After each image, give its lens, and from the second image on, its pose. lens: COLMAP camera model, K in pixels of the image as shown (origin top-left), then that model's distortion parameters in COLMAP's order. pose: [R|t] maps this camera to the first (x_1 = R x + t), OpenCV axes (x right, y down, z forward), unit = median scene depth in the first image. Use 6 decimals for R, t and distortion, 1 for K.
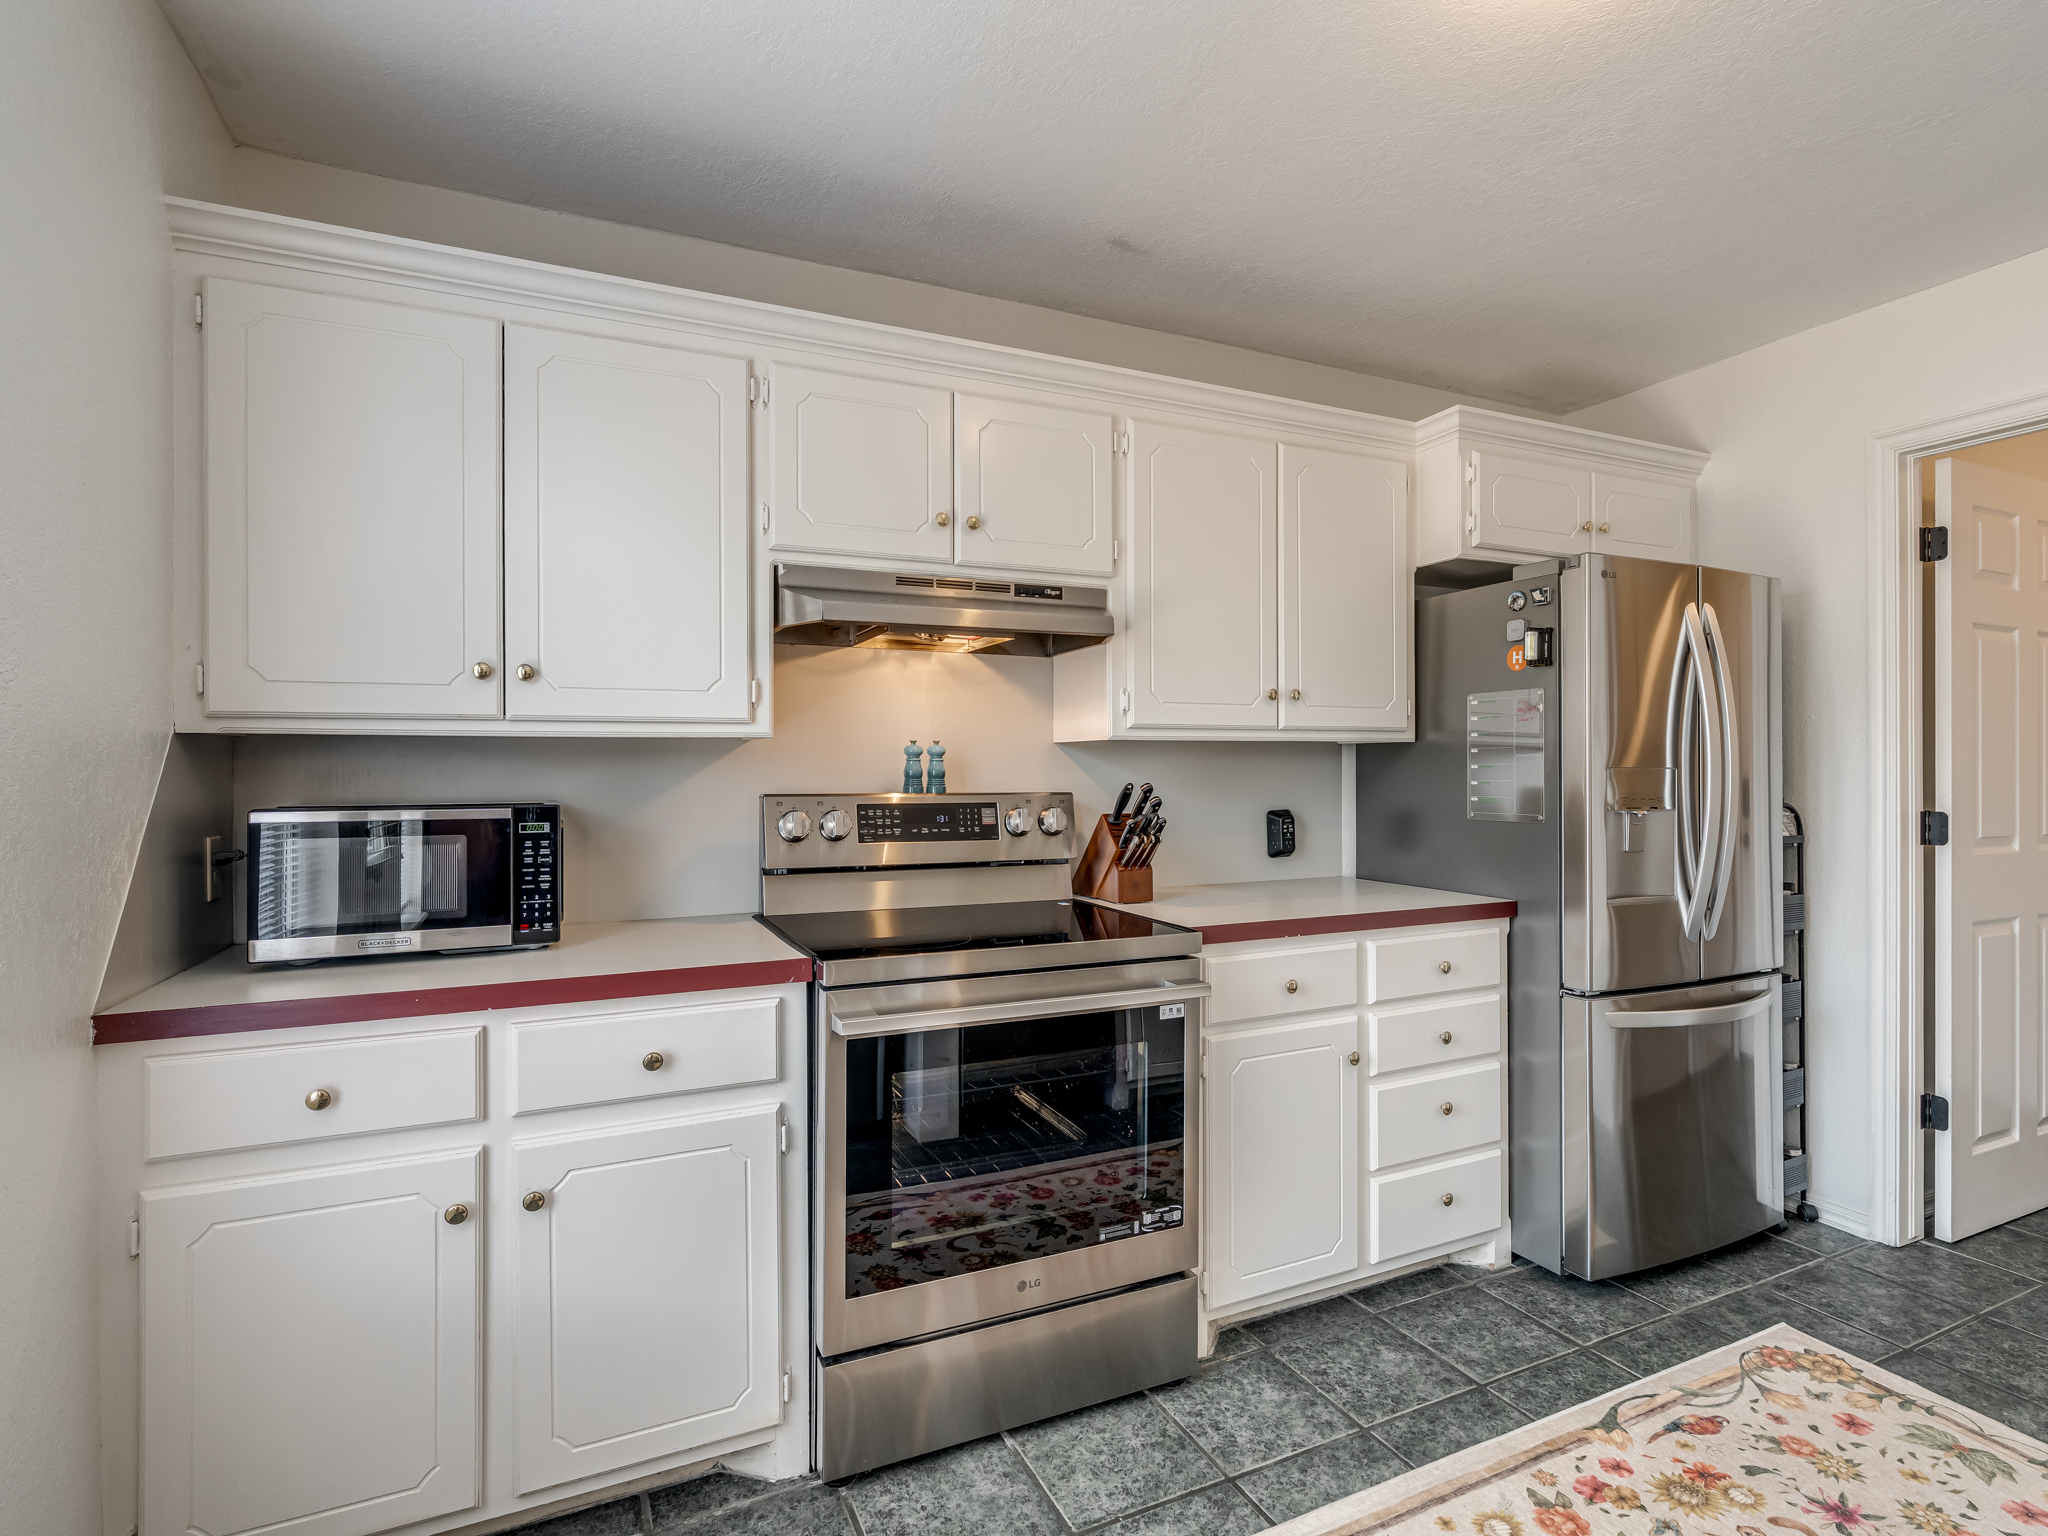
lens RADIAL K [[1021.7, 0, 1030.1], [0, 1021.7, 761.3], [0, 0, 1]] dist [-0.009274, 0.002476]
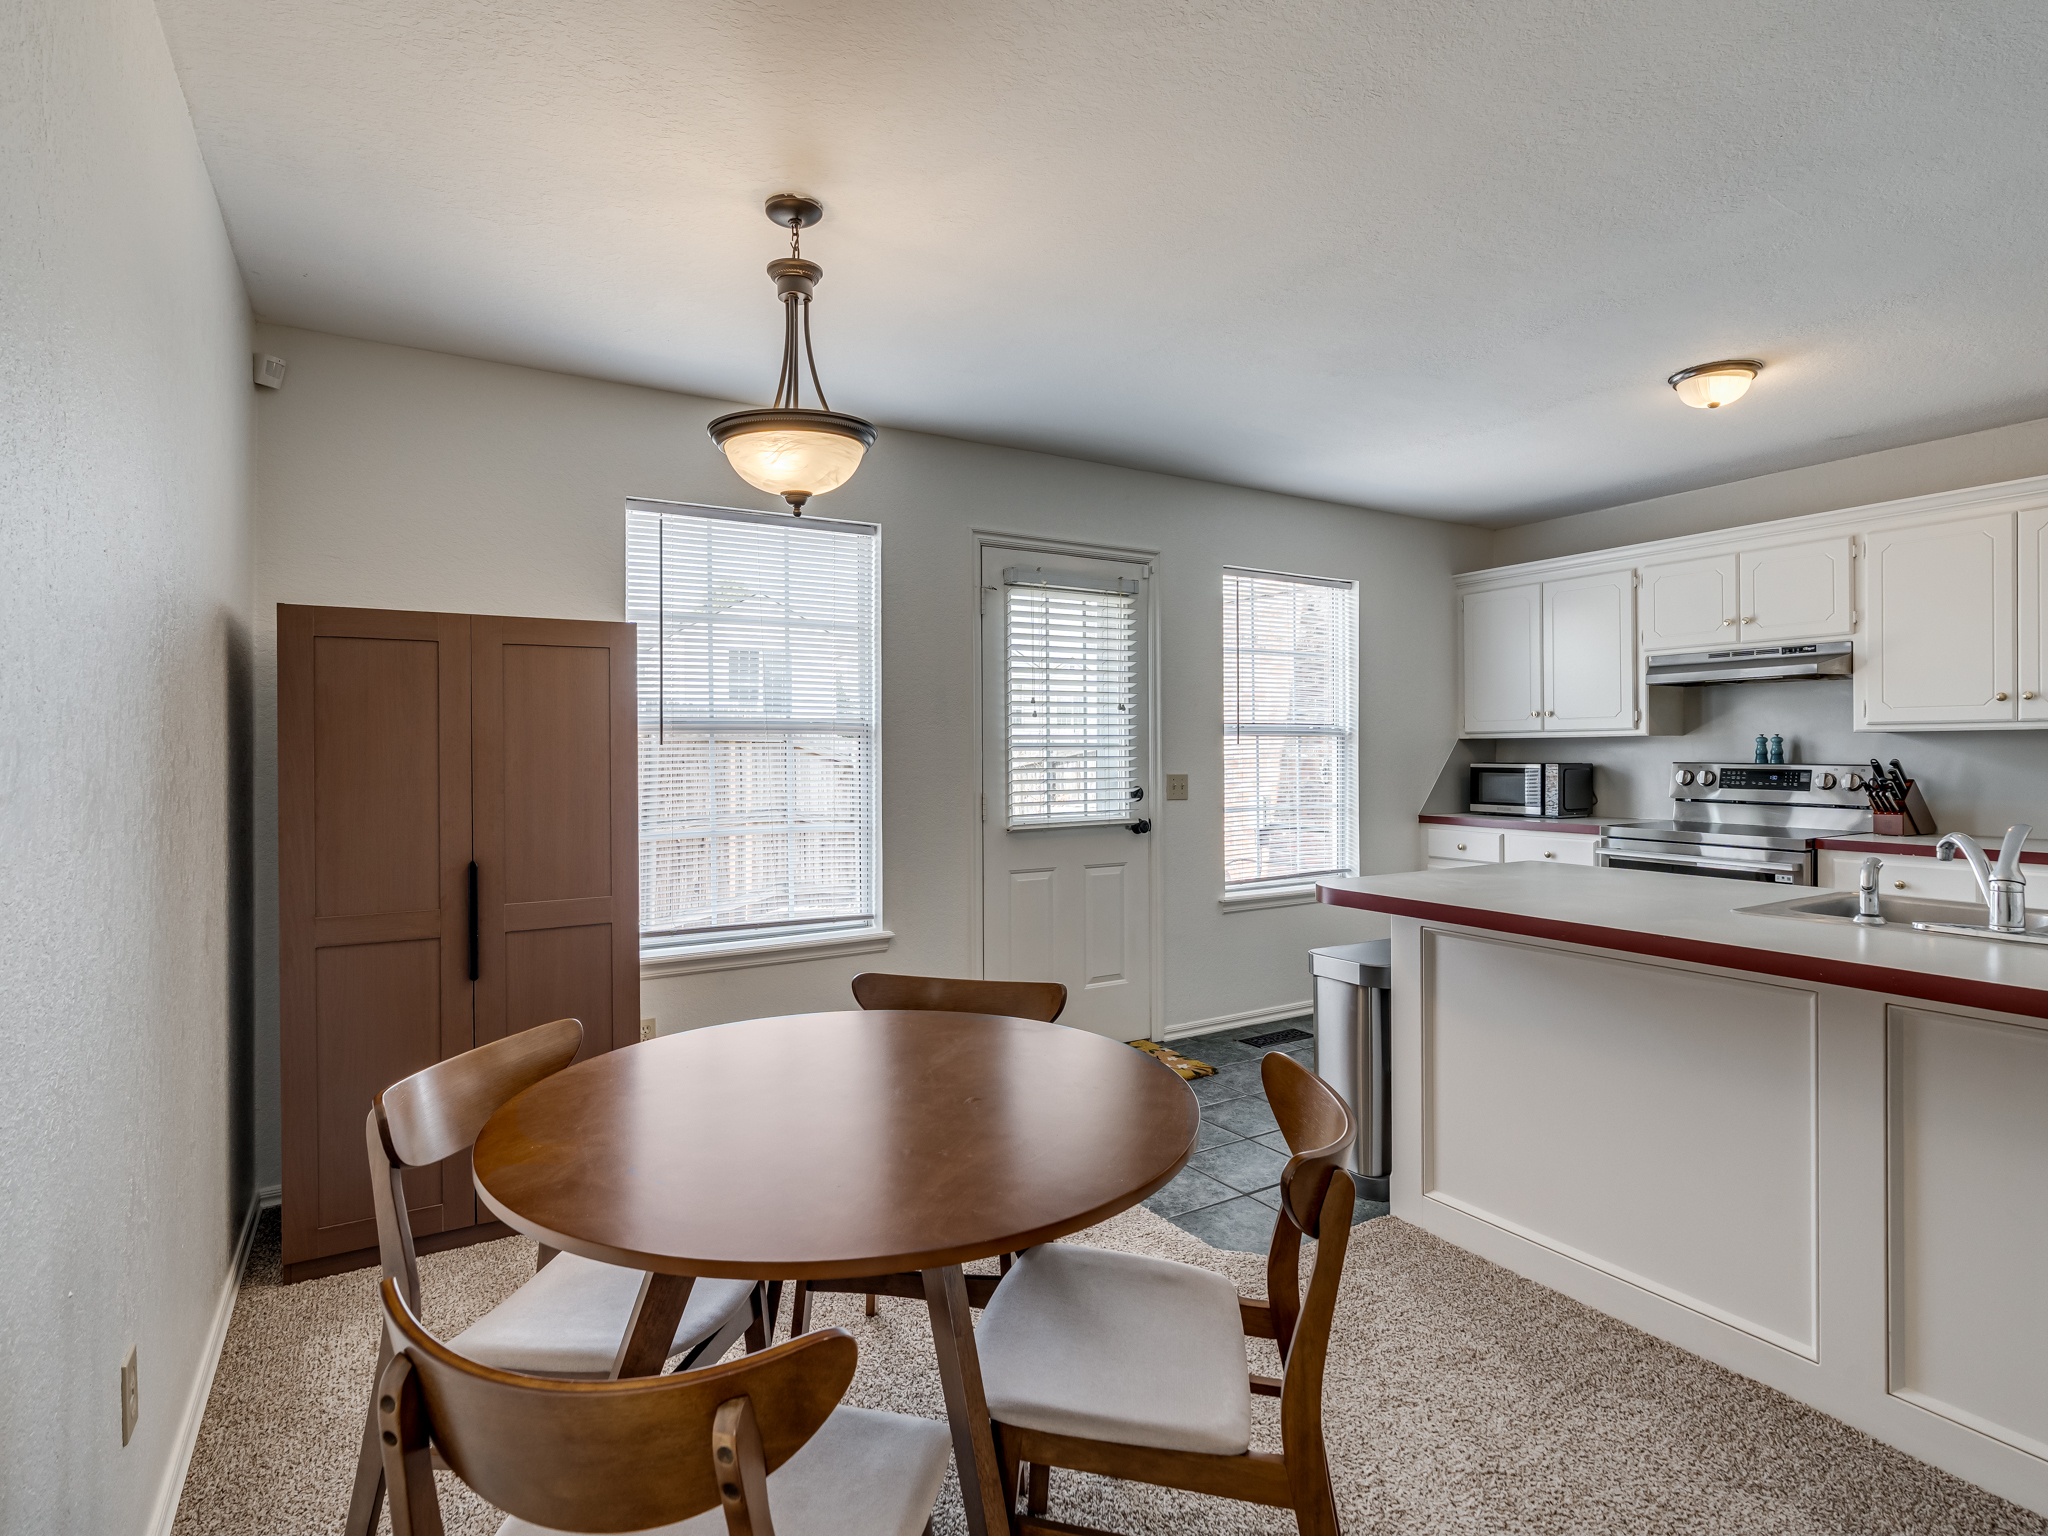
lens RADIAL K [[1037.8, 0, 1024.0], [0, 1037.8, 753.4], [0, 0, 1]] dist [-0.007451, 0.003020]
pose [[0.116062, 0.003164, -0.993237, 1.589632], [0.006867, 0.999968, 0.003988, -0.002699], [0.993218, -0.007284, 0.116037, -0.527584]]
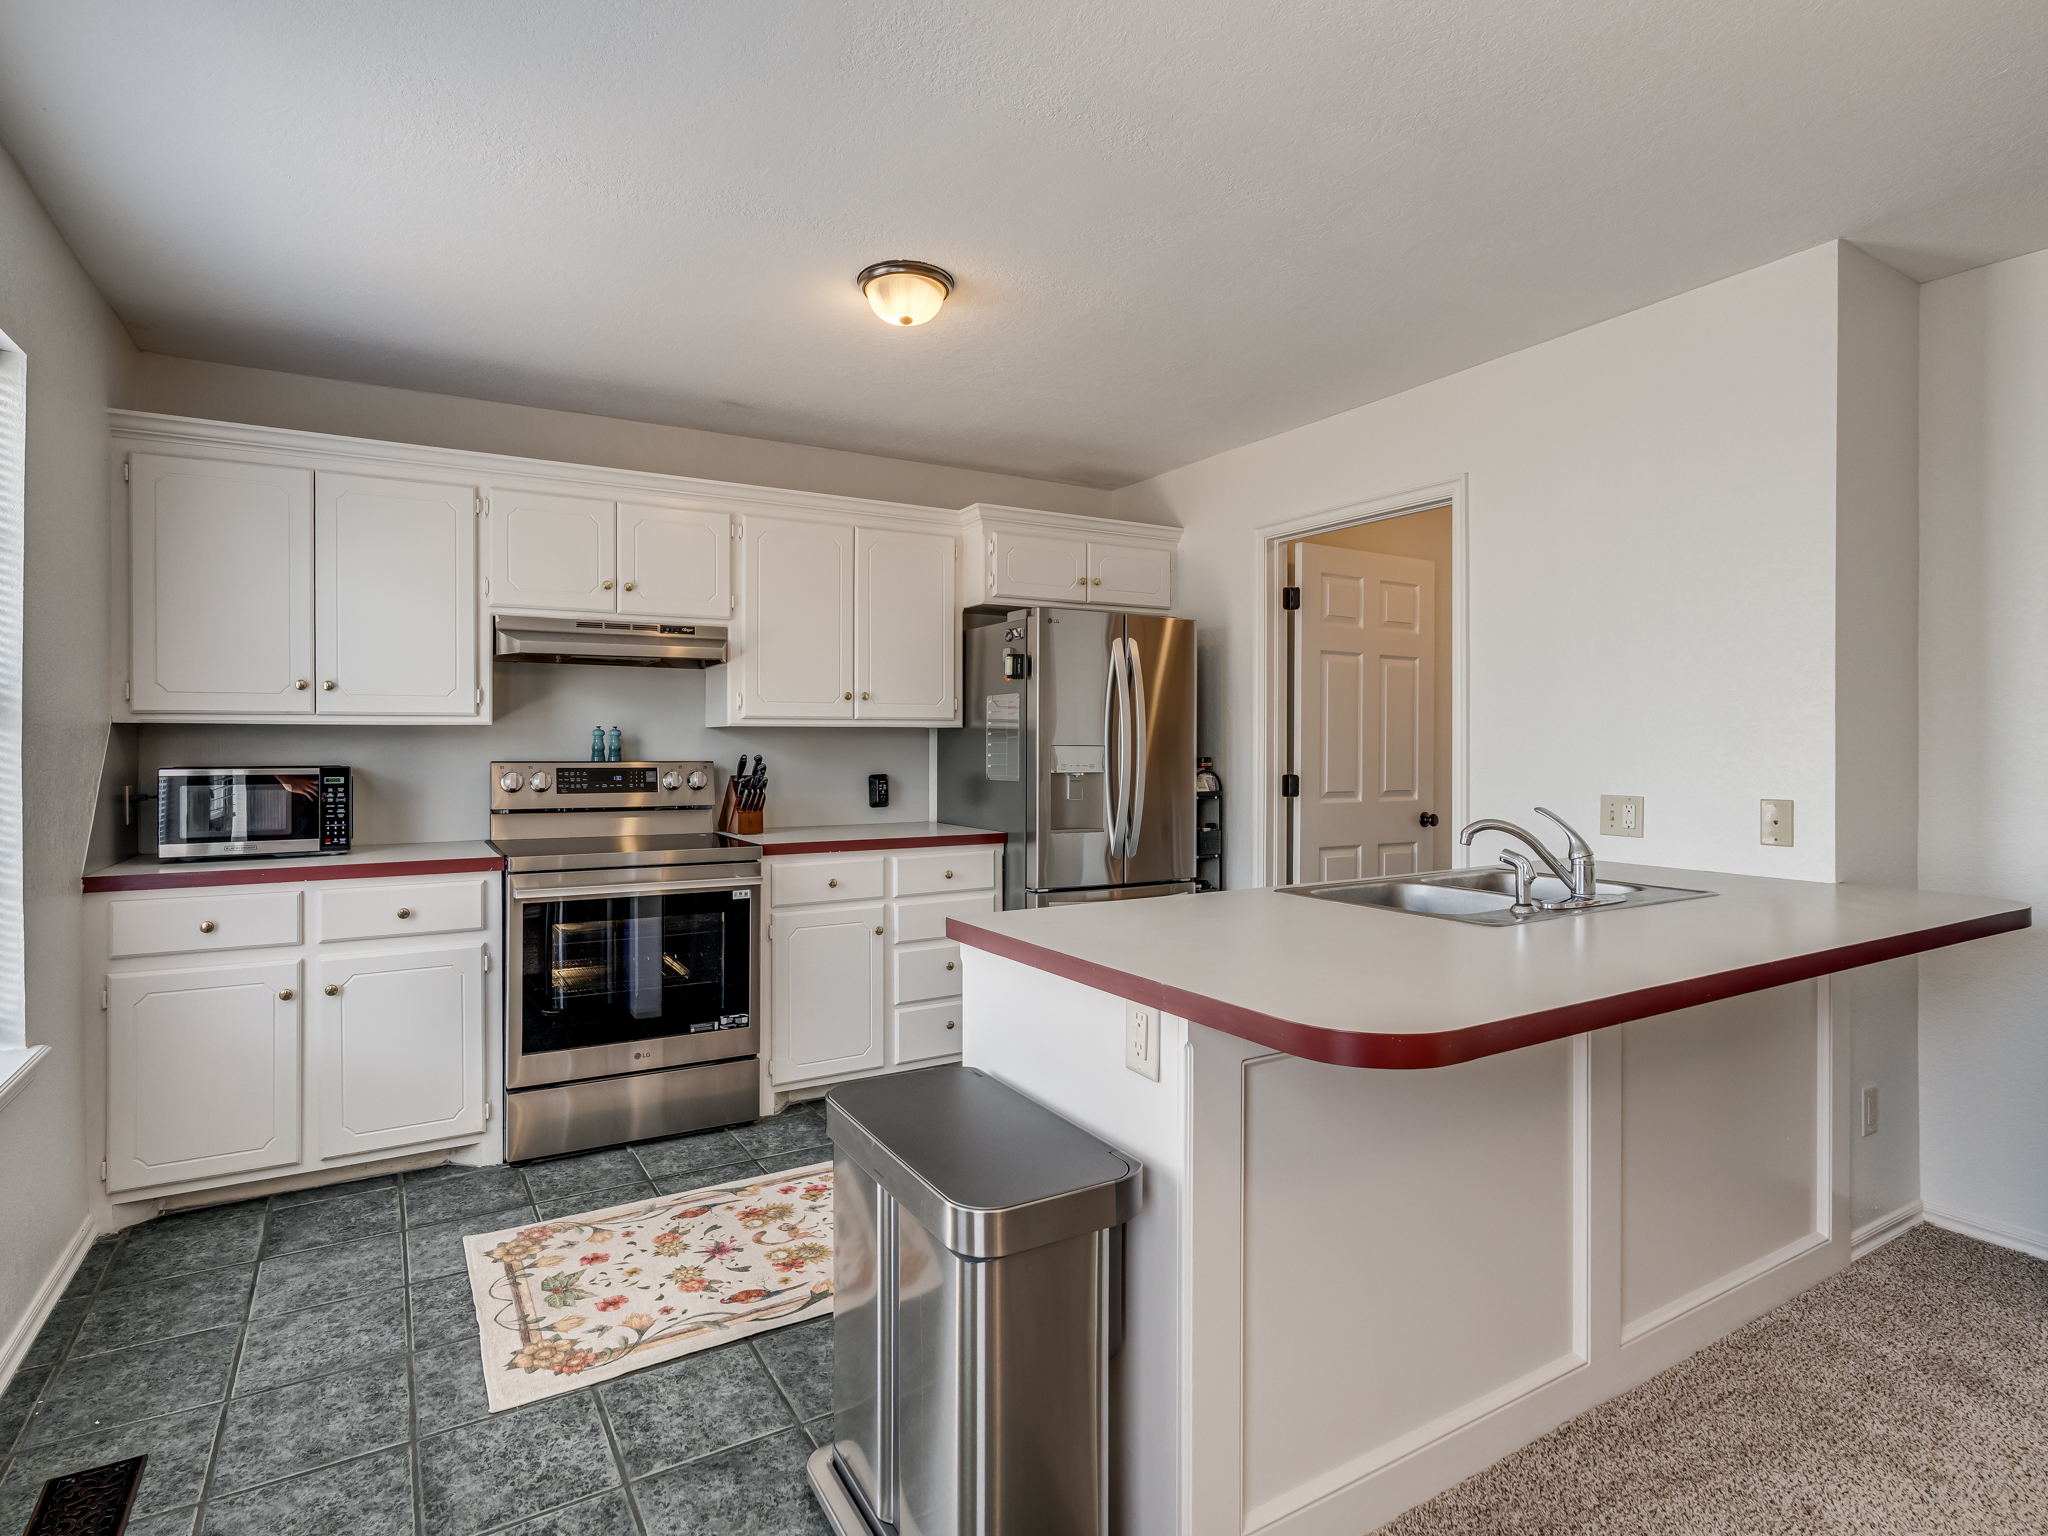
lens RADIAL K [[1037.8, 0, 949.7], [0, 1037.8, 742.3], [0, 0, 1]] dist [-0.007451, 0.003020]
pose [[0.997711, 0.002660, 0.067572, 0.303618], [-0.003003, 0.999983, 0.004978, -0.005723], [-0.067558, -0.005170, 0.997702, -0.569086]]
